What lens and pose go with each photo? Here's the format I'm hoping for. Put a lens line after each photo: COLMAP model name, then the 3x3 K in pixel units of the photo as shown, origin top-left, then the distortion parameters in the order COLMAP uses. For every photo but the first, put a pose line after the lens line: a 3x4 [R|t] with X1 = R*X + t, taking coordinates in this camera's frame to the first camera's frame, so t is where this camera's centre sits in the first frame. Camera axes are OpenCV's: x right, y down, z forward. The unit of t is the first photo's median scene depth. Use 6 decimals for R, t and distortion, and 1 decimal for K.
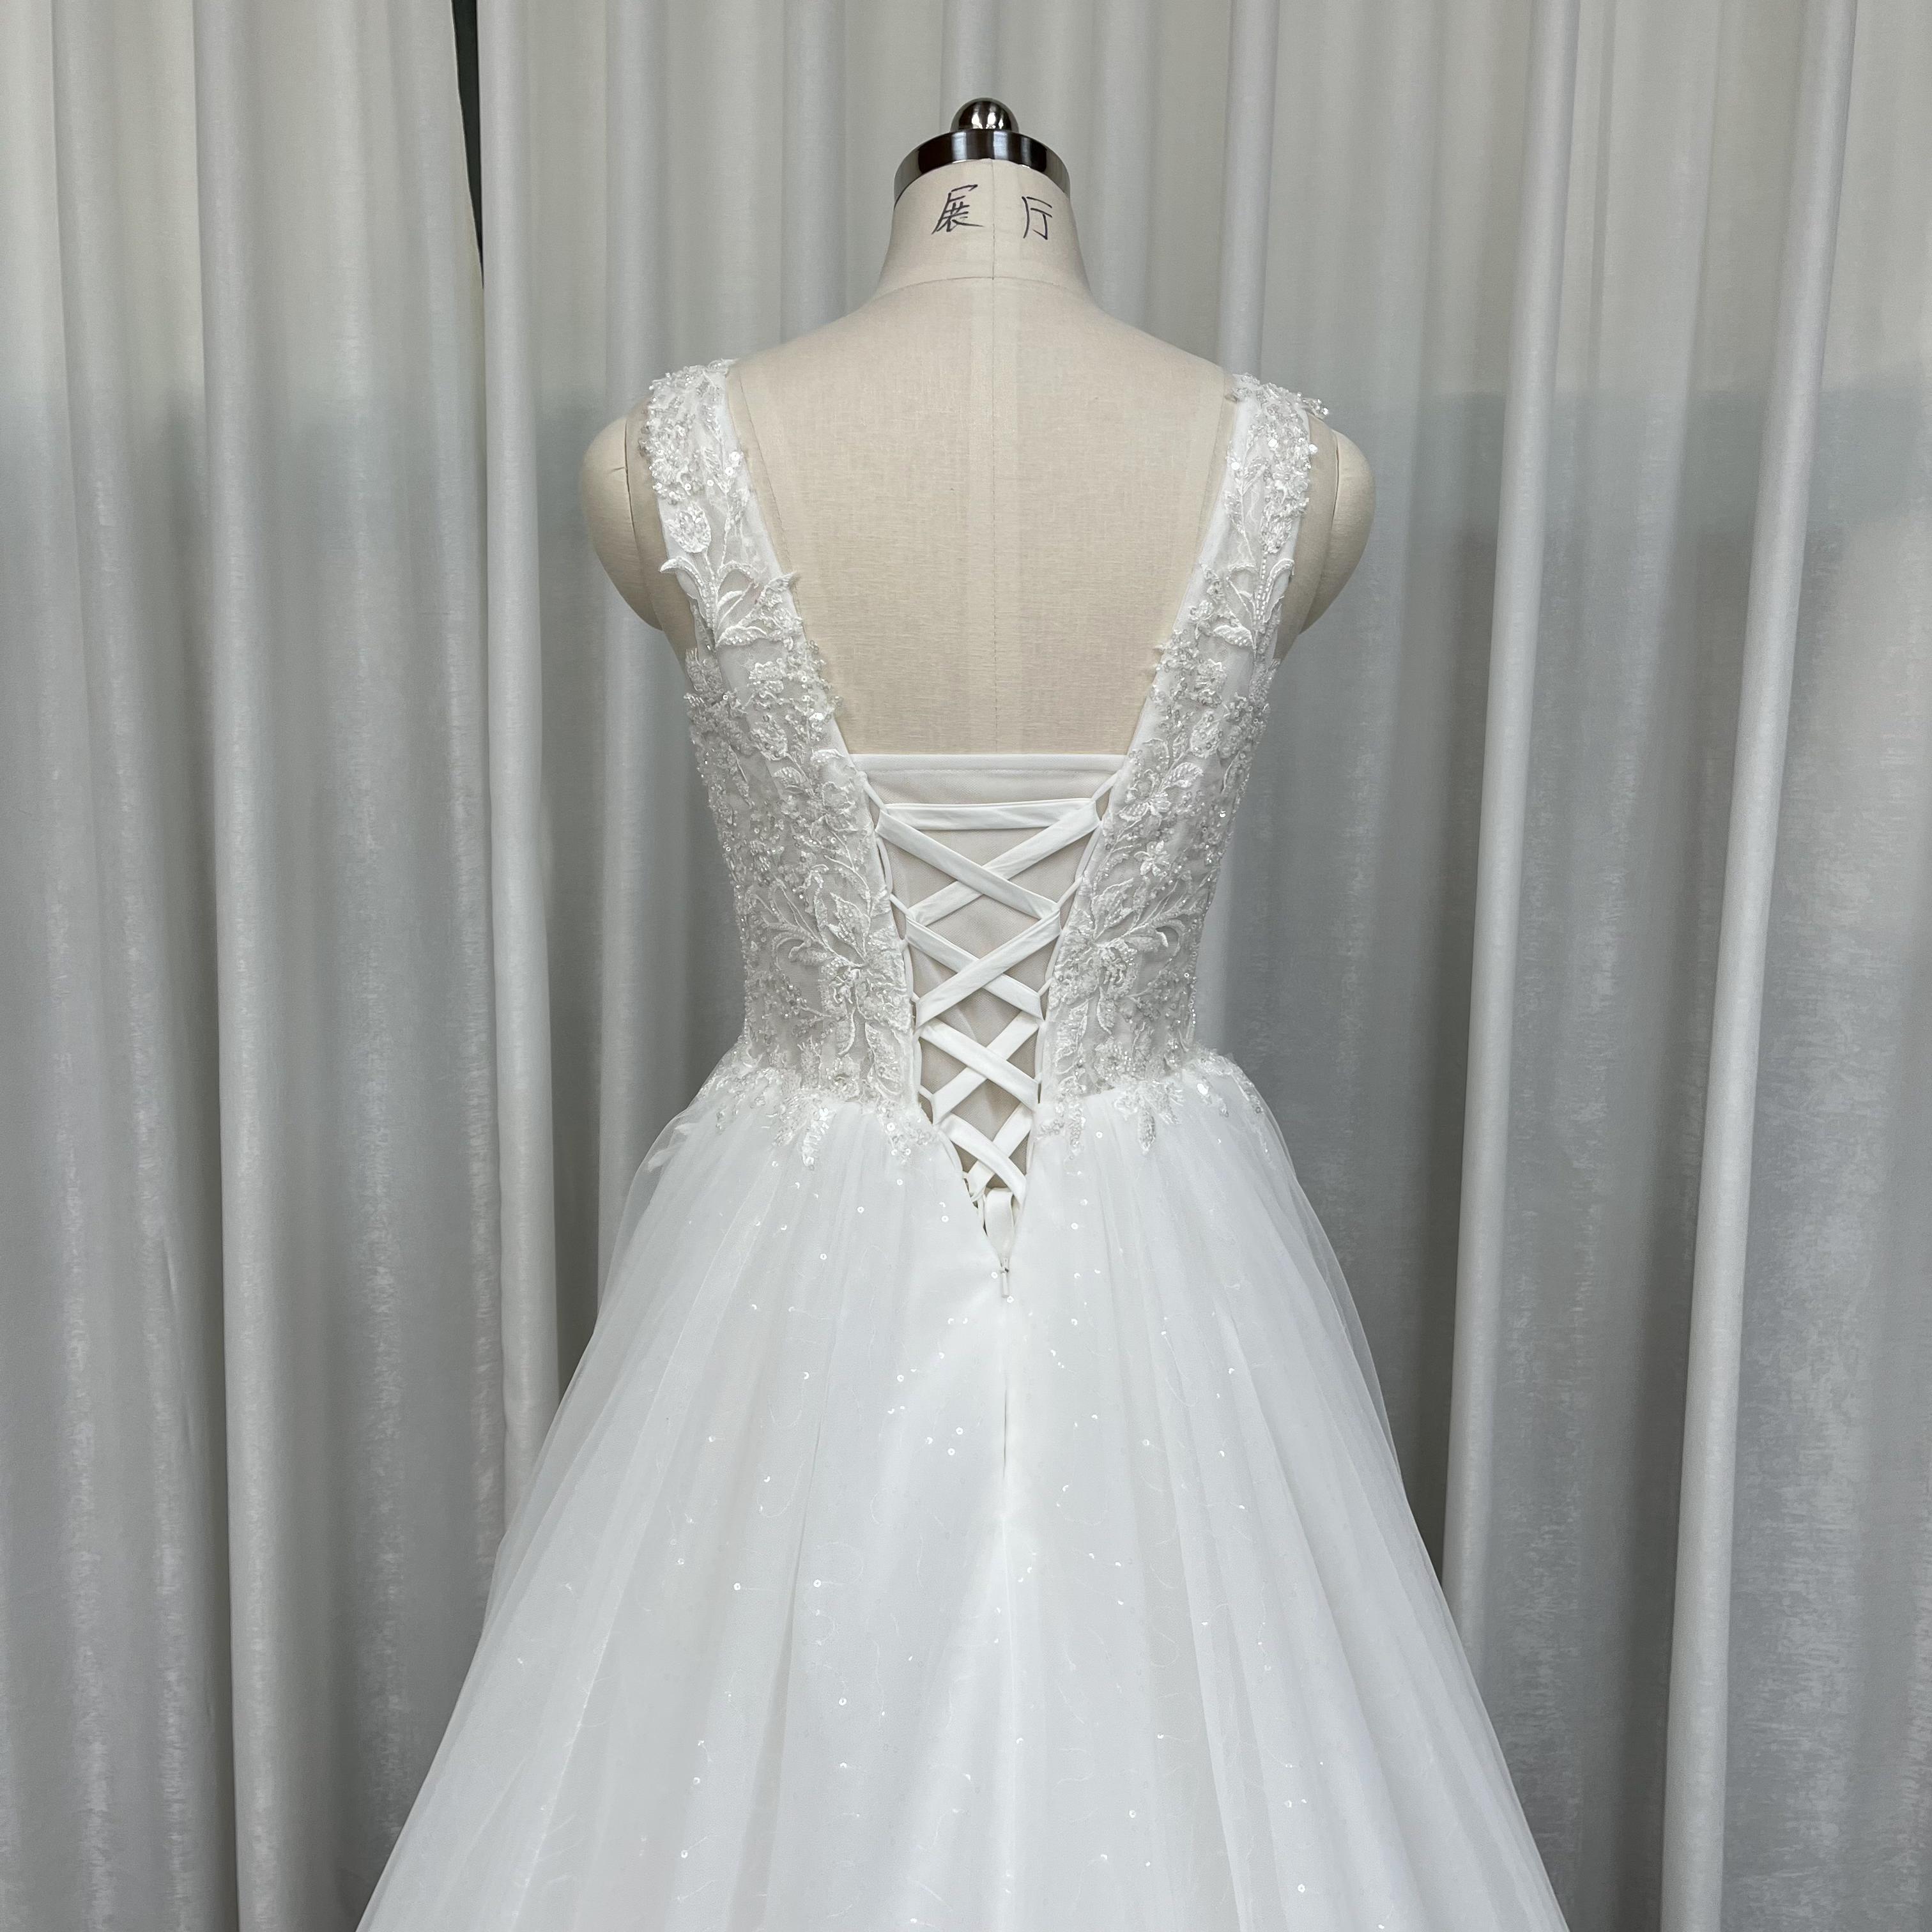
lens RADIAL K [[1910.3, 0, 970.5], [0, 1910.3, 986.8], [0, 0, 1]] dist [0.106191, -0.220753]
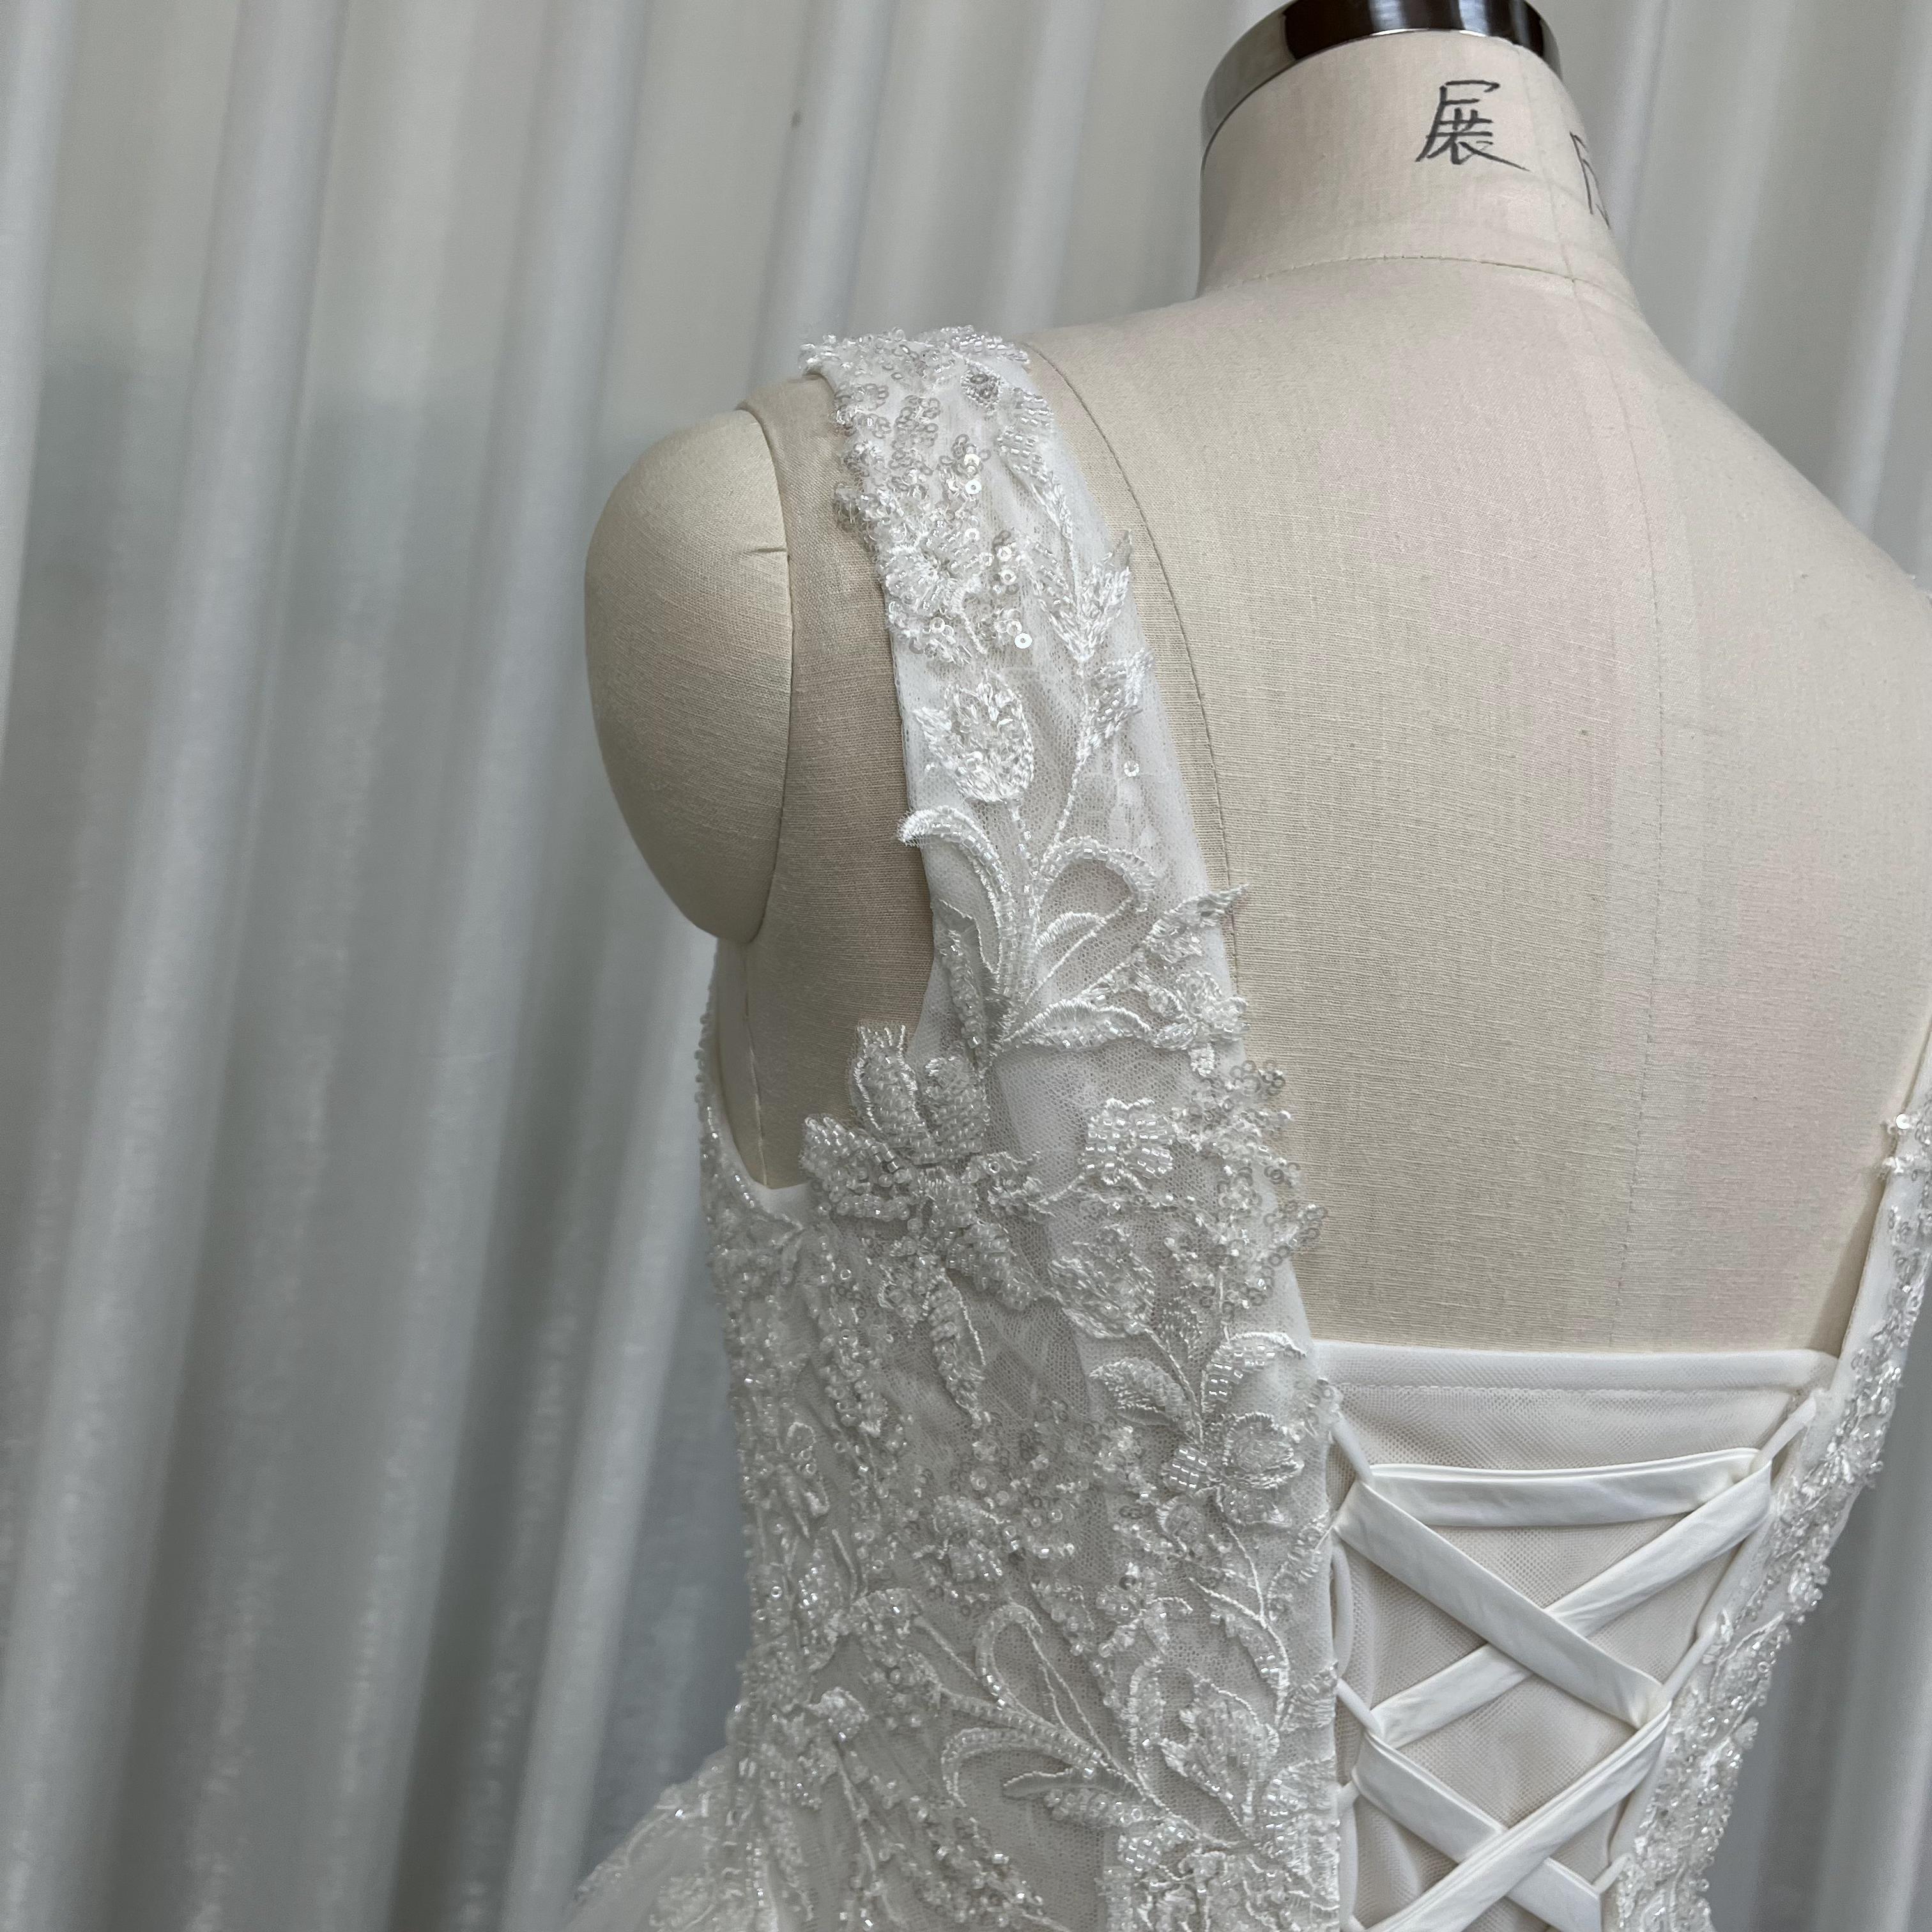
lens RADIAL K [[2033.9, 0, 971.1], [0, 2033.9, 933.9], [0, 0, 1]] dist [0.068878, -0.153580]
pose [[0.922587, 0.096749, 0.373462, -0.288756], [-0.065805, 0.993322, -0.094768, -0.157848], [-0.380137, 0.062856, 0.922792, 0.617148]]
